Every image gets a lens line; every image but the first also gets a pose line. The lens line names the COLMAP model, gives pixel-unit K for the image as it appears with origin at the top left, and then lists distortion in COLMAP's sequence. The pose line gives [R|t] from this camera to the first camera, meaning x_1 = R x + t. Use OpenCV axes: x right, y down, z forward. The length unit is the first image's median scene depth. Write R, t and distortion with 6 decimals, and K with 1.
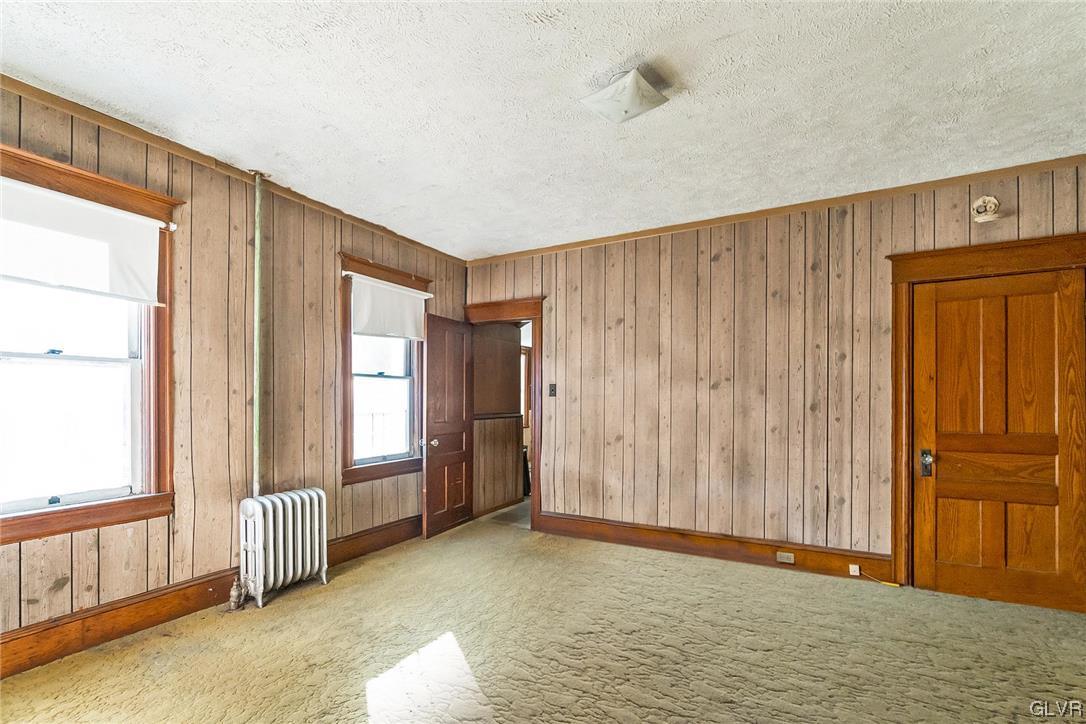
lens RADIAL K [[485.5, 0, 545.0], [0, 485.5, 398.5], [0, 0, 1]] dist [-0.000969, 0.000163]
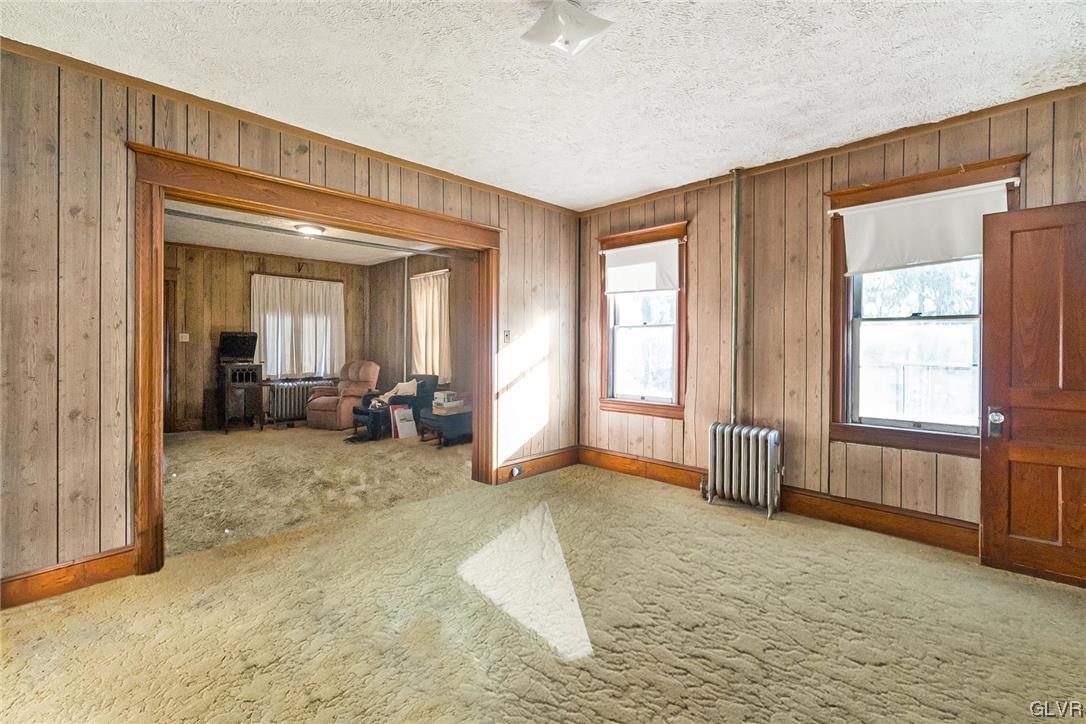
lens RADIAL K [[485.5, 0, 544.0], [0, 485.5, 352.5], [0, 0, 1]] dist [-0.000969, 0.000163]
pose [[-0.279686, 0.000718, -0.960091, 0.694834], [-0.010160, 0.999942, 0.003707, 0.013583], [0.960038, 0.010791, -0.279663, 0.793913]]
